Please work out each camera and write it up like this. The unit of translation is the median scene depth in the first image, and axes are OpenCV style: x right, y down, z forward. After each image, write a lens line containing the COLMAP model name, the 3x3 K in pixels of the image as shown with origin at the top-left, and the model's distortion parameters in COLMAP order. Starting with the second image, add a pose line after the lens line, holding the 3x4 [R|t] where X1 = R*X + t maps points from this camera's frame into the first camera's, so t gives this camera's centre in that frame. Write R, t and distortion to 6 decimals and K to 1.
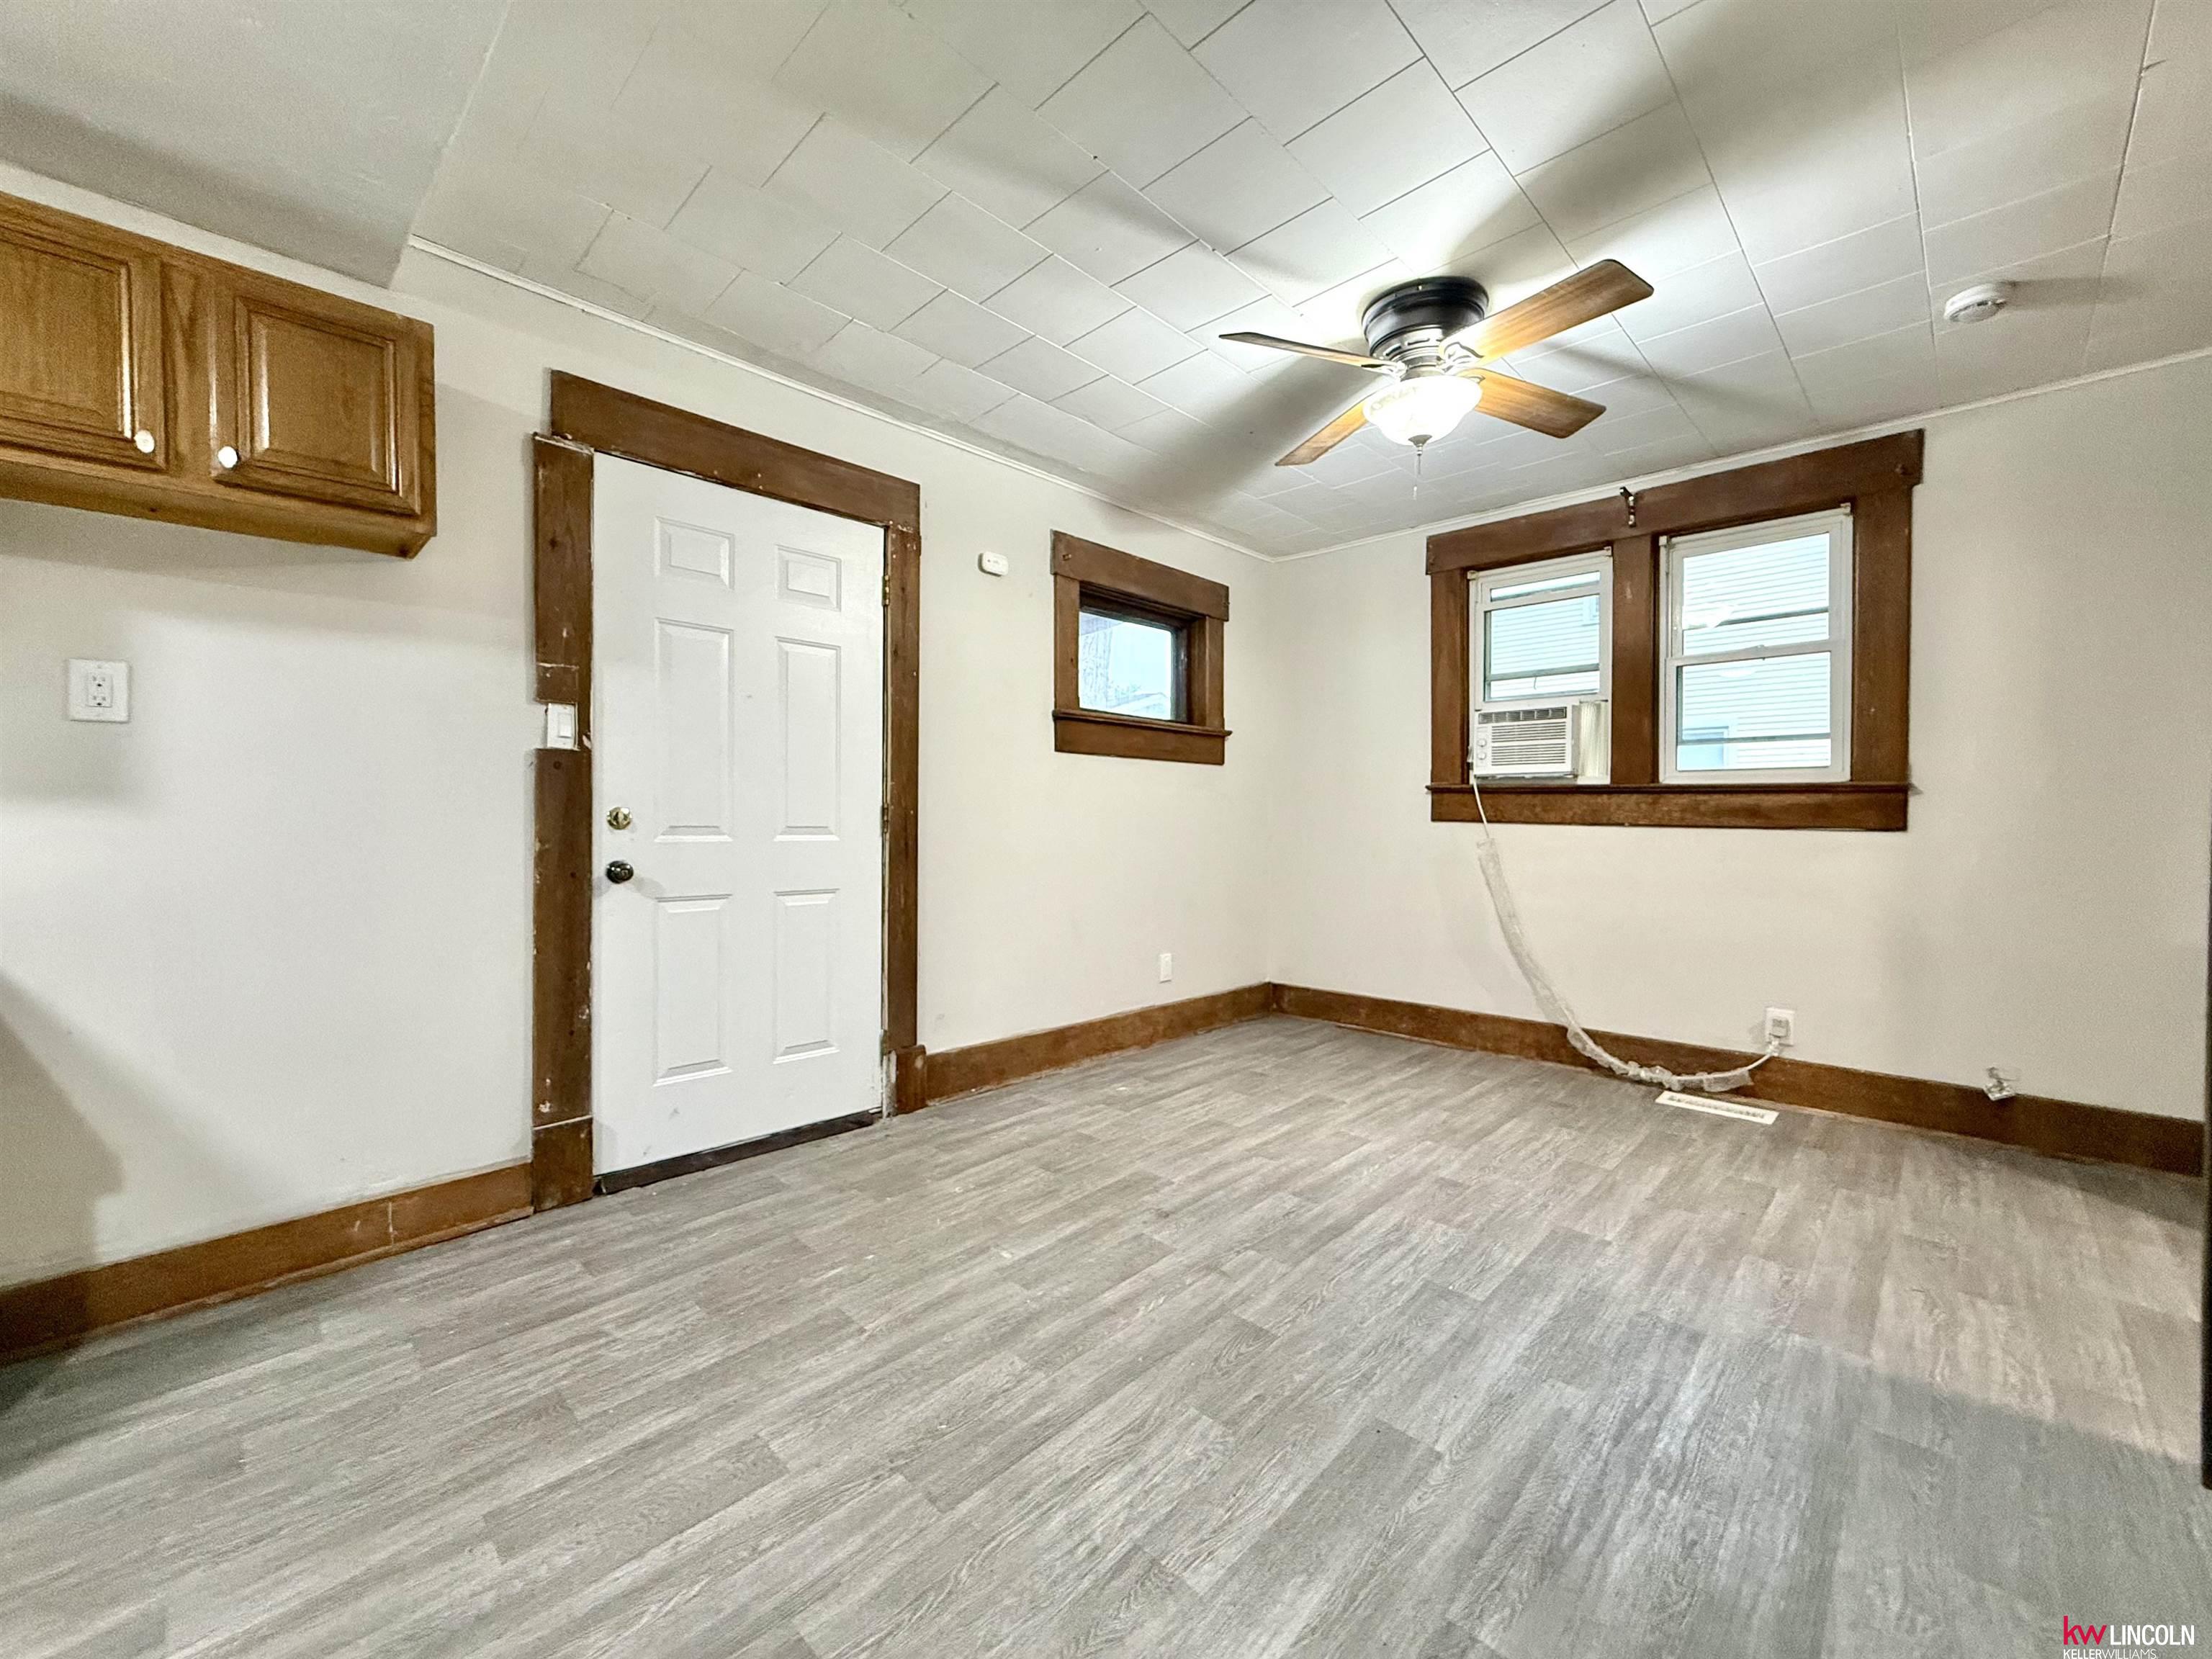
lens RADIAL K [[882.9, 0, 1101.4], [0, 882.9, 828.4], [0, 0, 1]] dist [-0.000645, -0.000113]
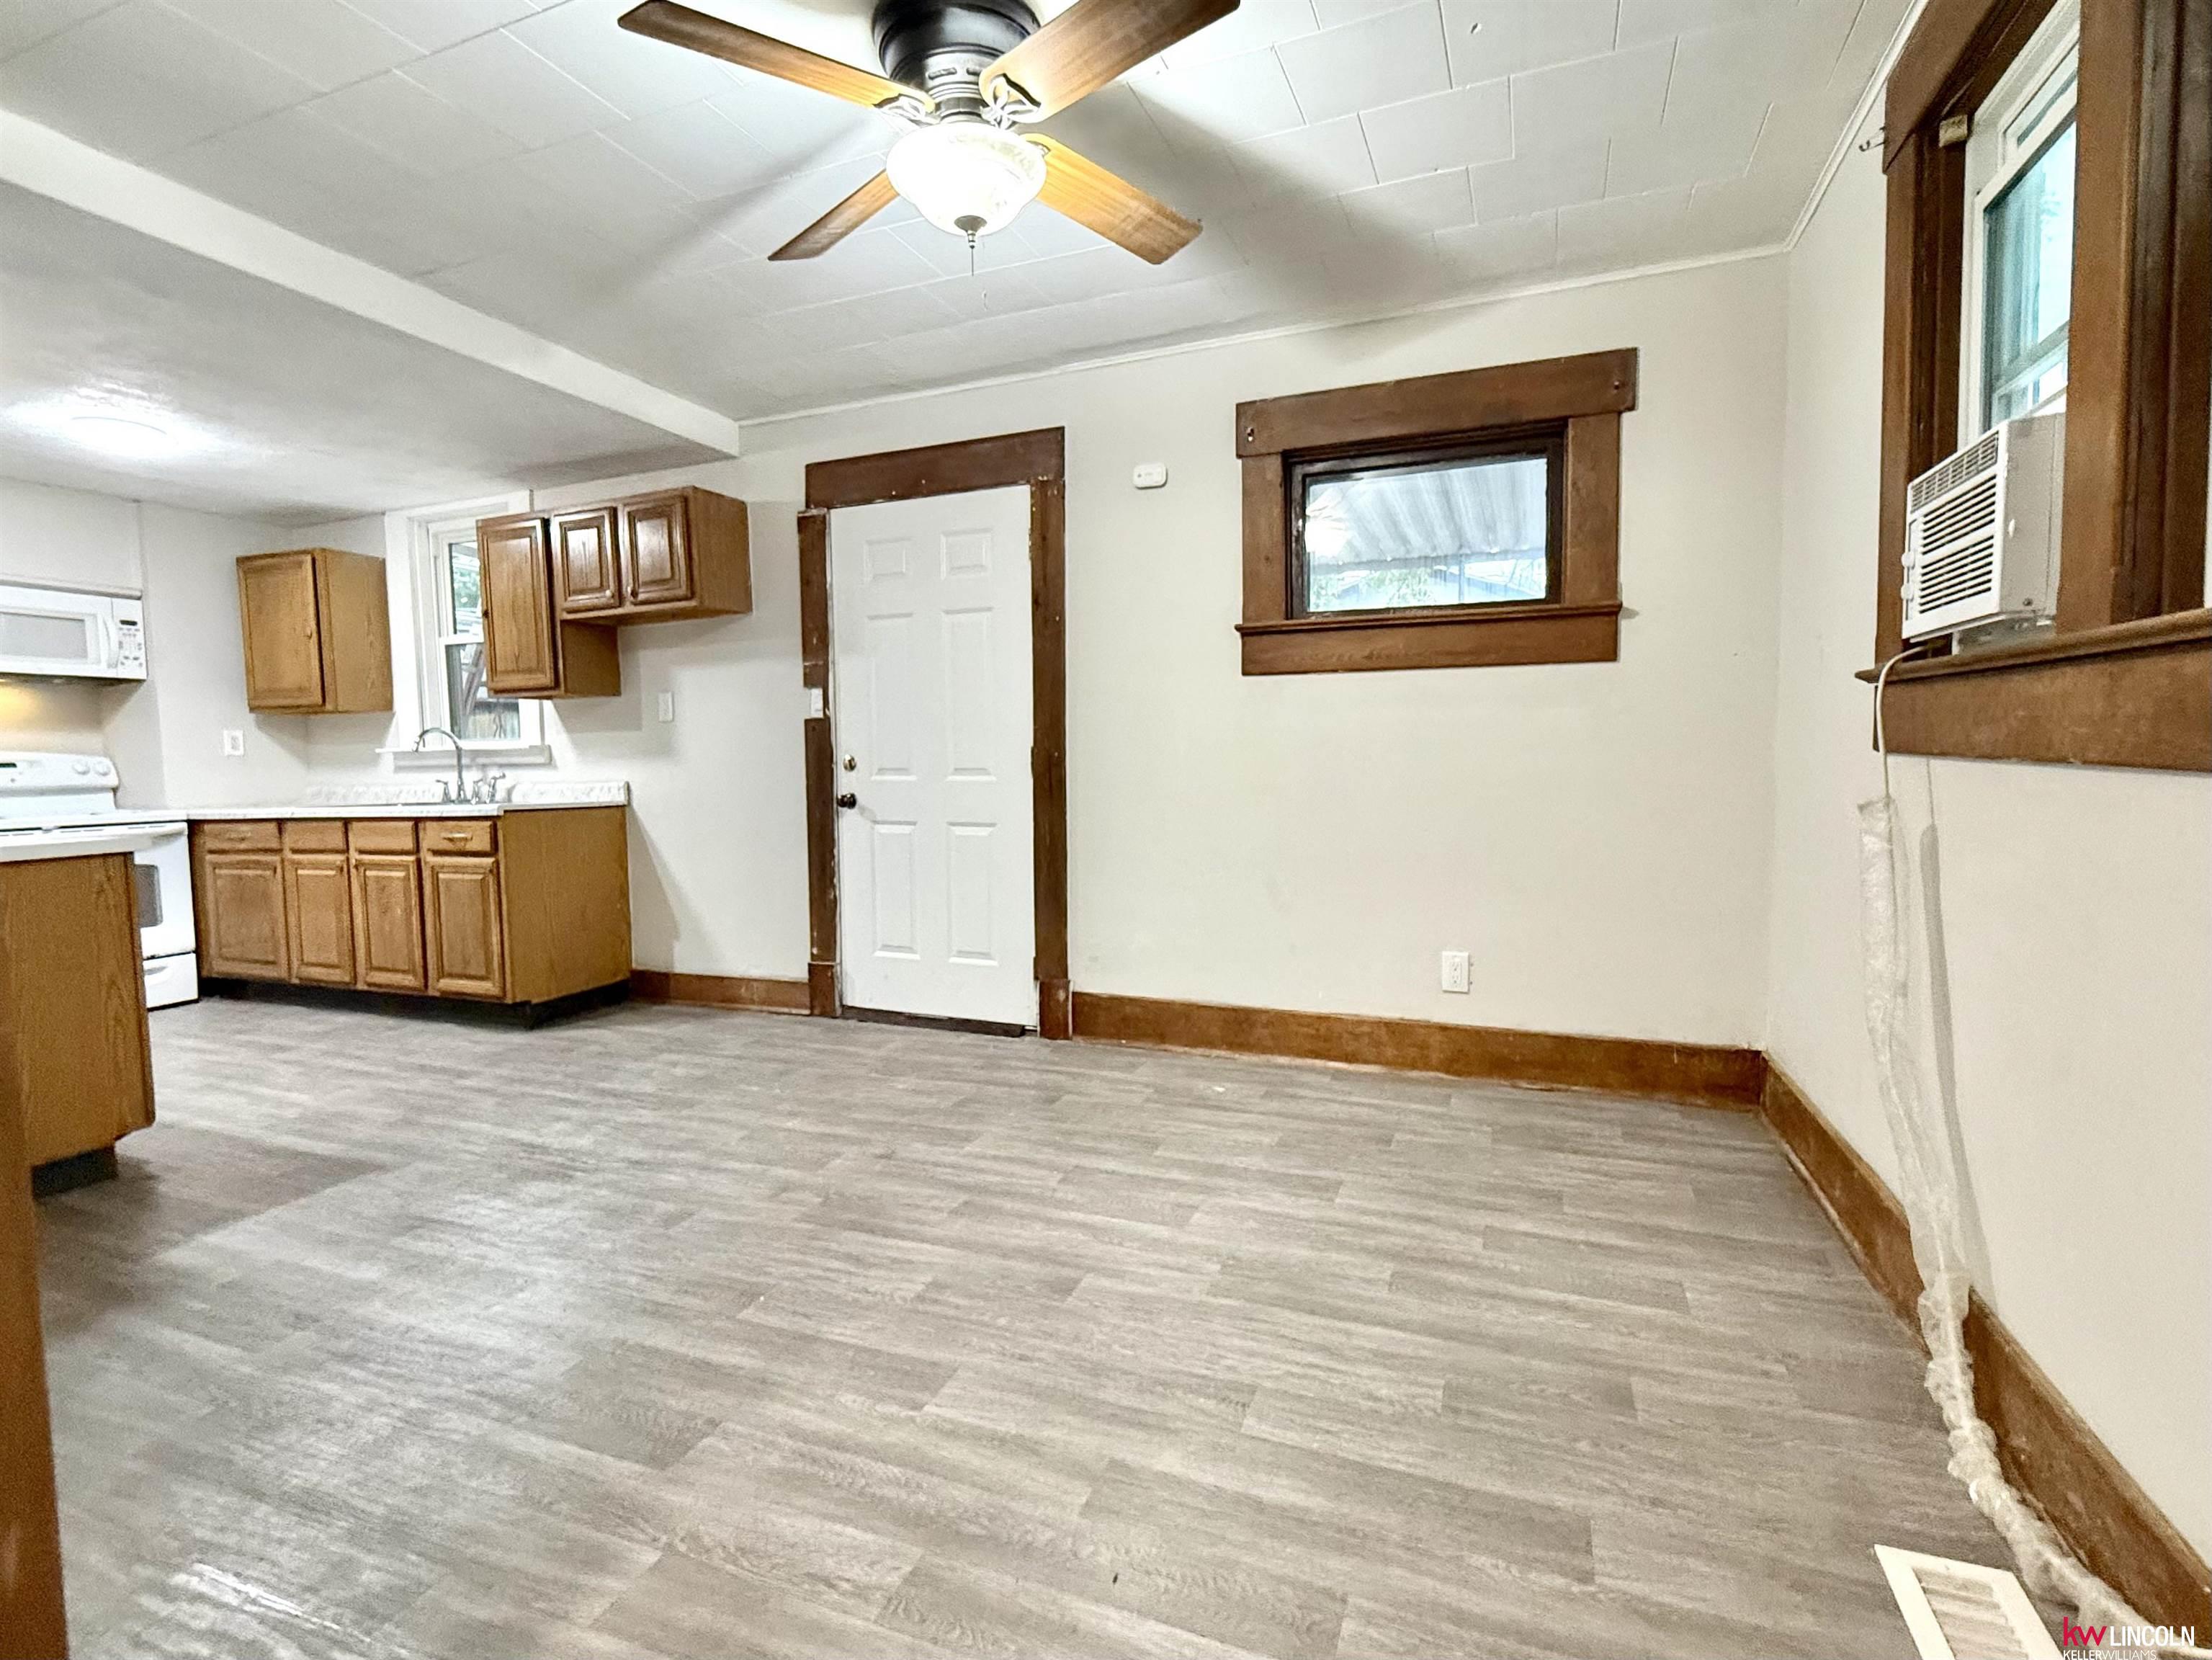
lens RADIAL K [[1024.5, 0, 1120.4], [0, 1024.5, 826.7], [0, 0, 1]] dist [-0.000855, -0.000448]
pose [[0.388514, 0.053909, -0.919864, 1.188904], [0.004968, 0.998150, 0.060595, -0.007396], [0.921429, -0.028112, 0.387527, 0.776869]]
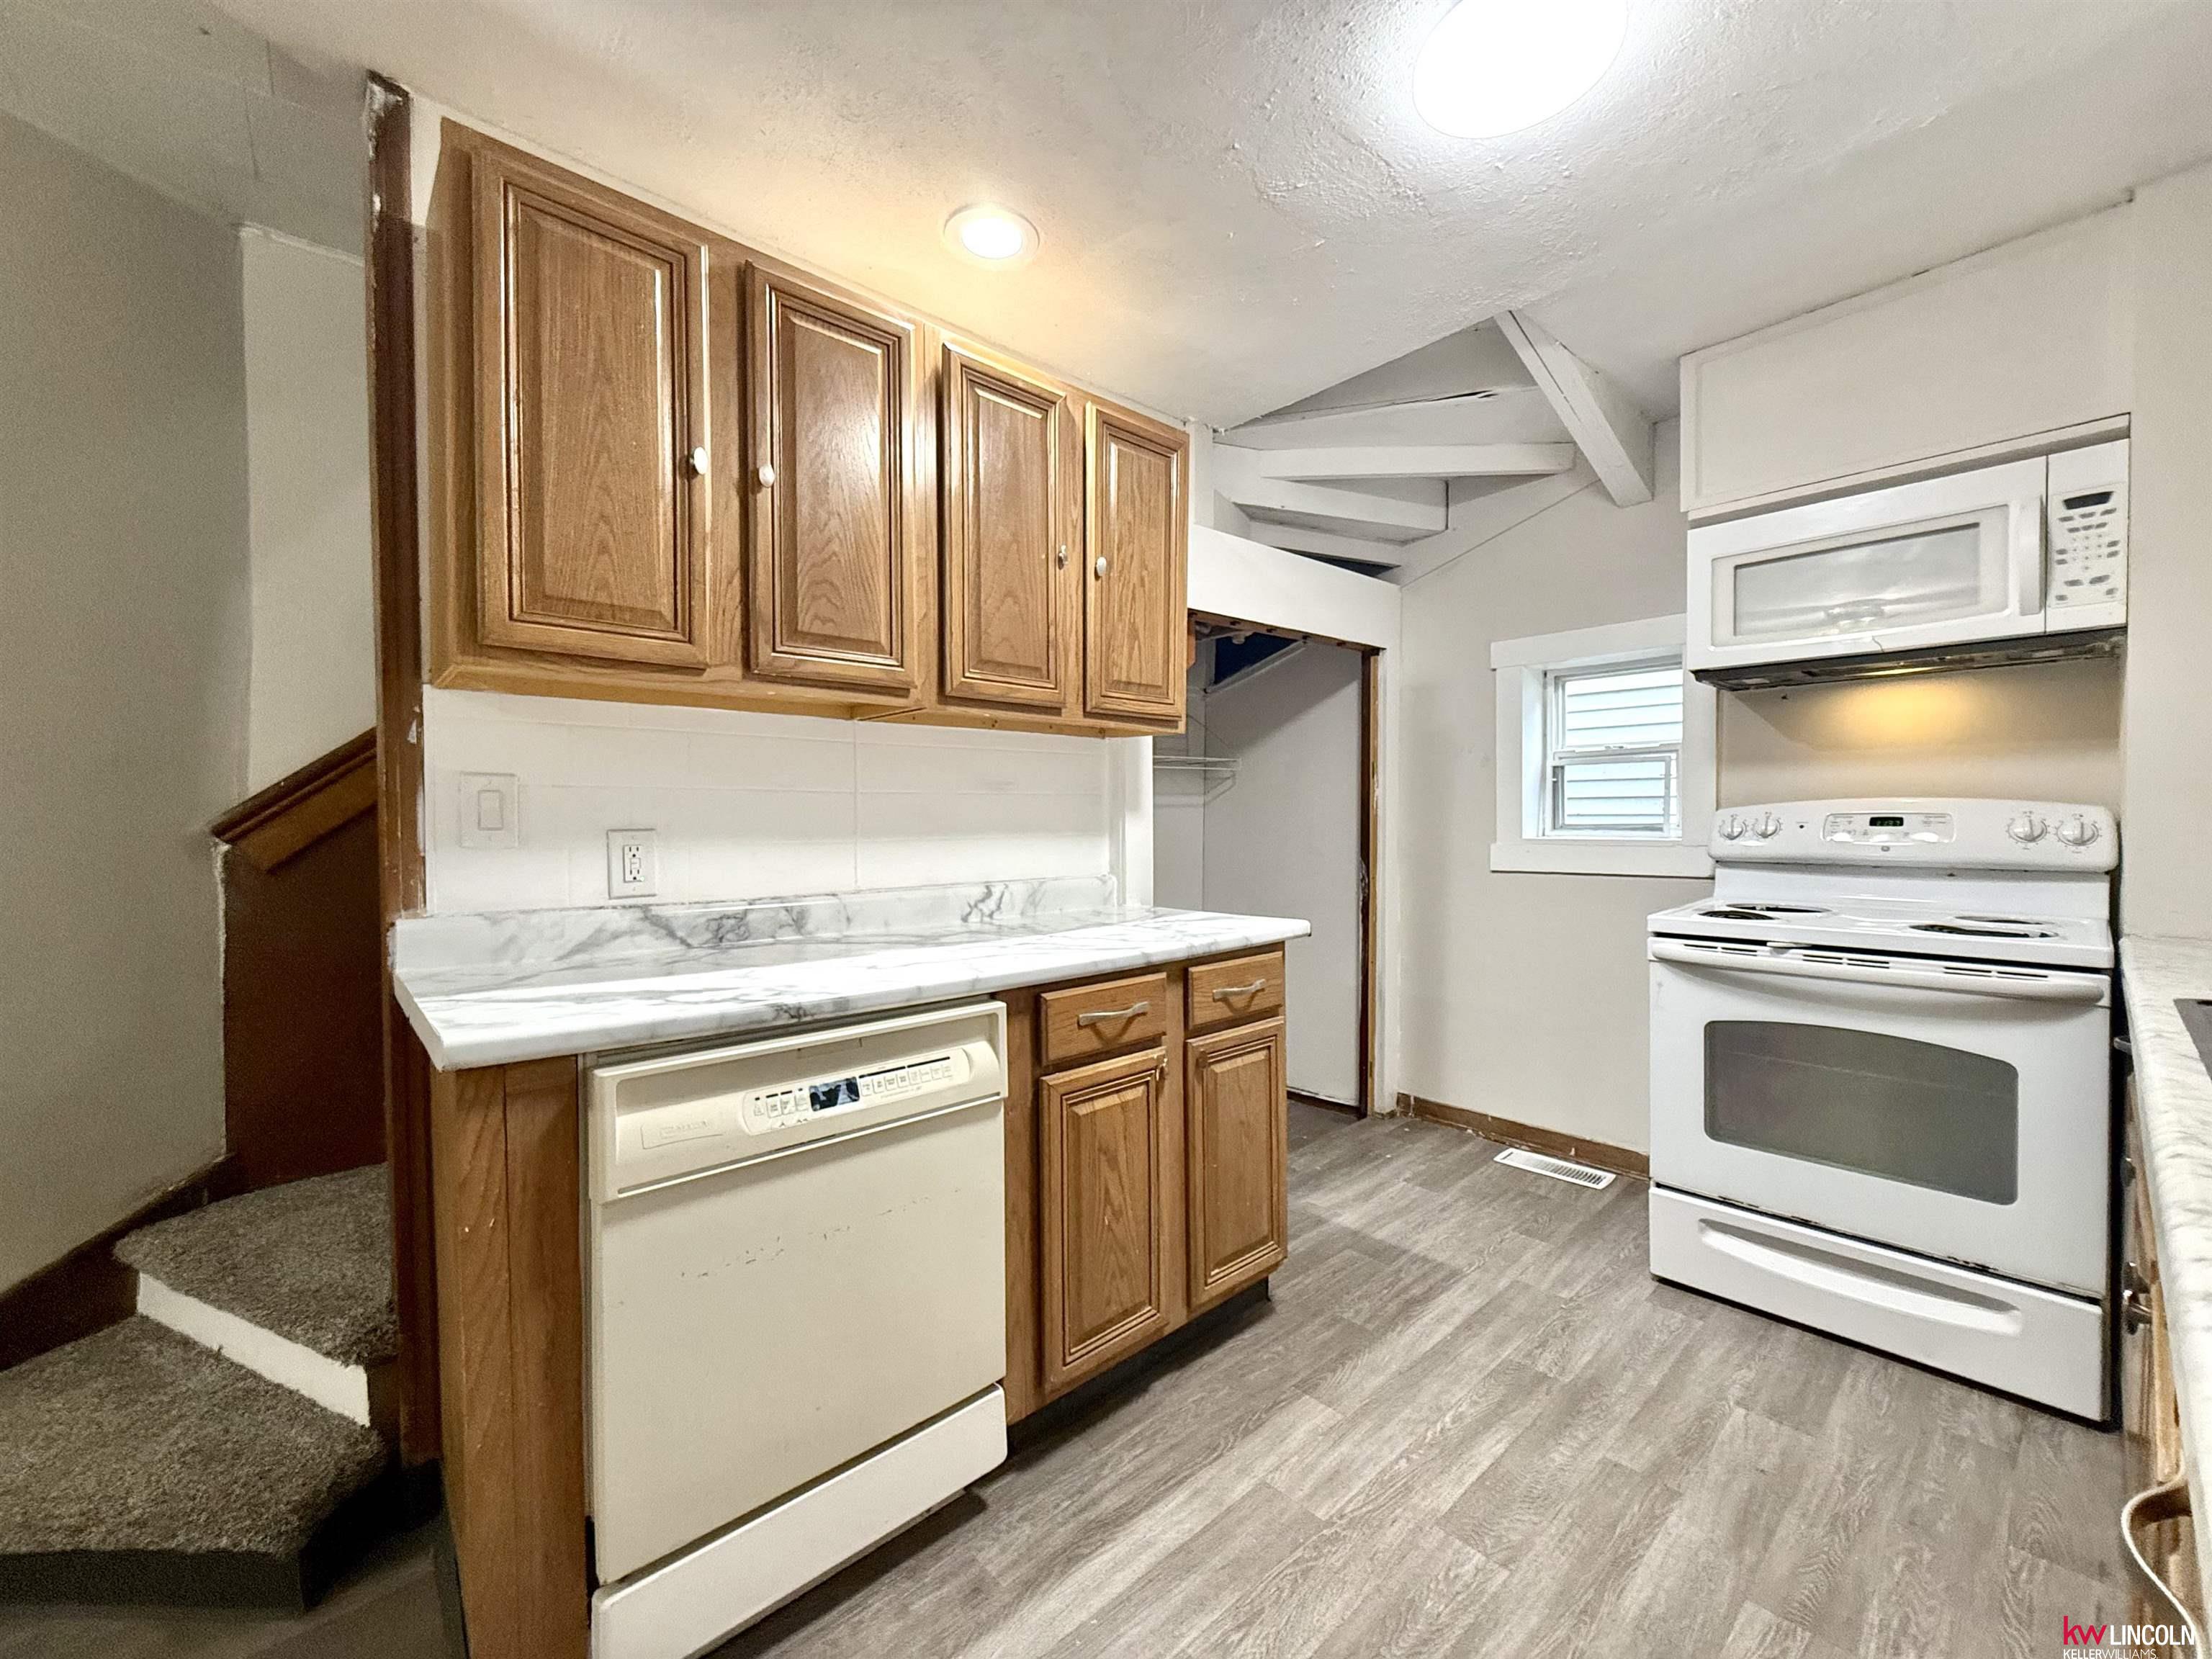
lens RADIAL K [[880.4, 0, 1108.1], [0, 880.4, 832.1], [0, 0, 1]] dist [-0.004382, 0.000171]
pose [[-0.997650, 0.003295, 0.068436, -0.608946], [0.005347, 0.999541, 0.029824, -0.037209], [-0.068306, 0.030119, -0.997210, 0.589811]]
